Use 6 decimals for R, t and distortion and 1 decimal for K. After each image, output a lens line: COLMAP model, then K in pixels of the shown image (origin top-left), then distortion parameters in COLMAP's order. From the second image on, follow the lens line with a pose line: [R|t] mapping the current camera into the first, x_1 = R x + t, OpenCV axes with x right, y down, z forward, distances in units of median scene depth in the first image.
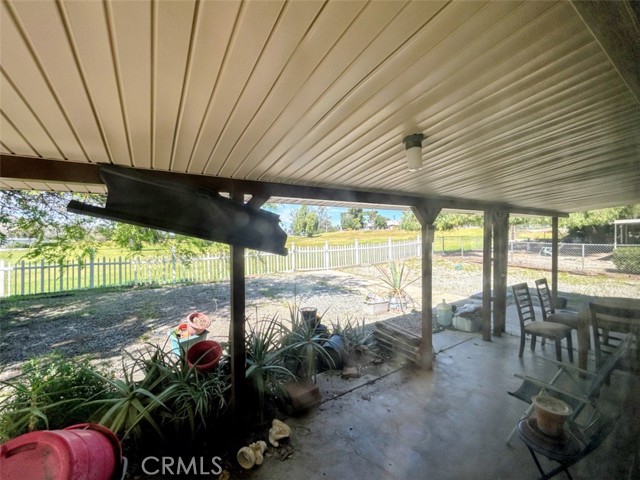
lens RADIAL K [[266.3, 0, 320.0], [0, 266.3, 240.0], [0, 0, 1]] dist [0.001694, -0.000072]
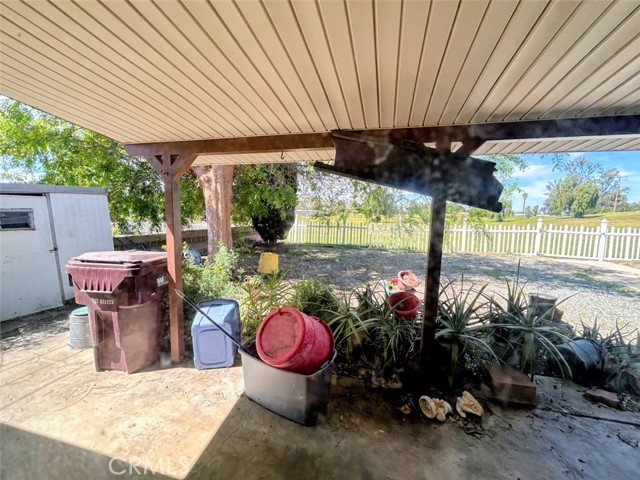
lens RADIAL K [[259.6, 0, 320.0], [0, 259.6, 240.0], [0, 0, 1]] dist [0.000227, -0.000450]
pose [[0.678639, 0.105109, -0.726912, 0.068223], [-0.042098, 0.993647, 0.104376, 0.064455], [0.733264, -0.040232, 0.678752, 0.032221]]
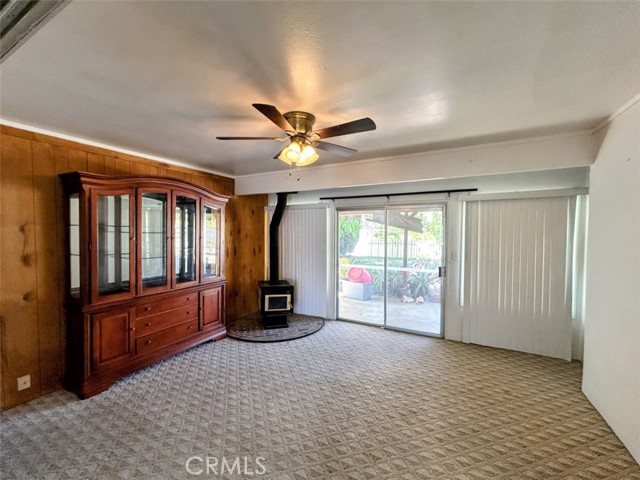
lens RADIAL K [[266.3, 0, 320.0], [0, 266.3, 240.0], [0, 0, 1]] dist [0.001694, -0.000072]
pose [[0.484175, 0.039633, -0.874073, 1.330675], [-0.030102, 0.999137, 0.028629, 0.060256], [0.874453, 0.012450, 0.484950, -0.936346]]
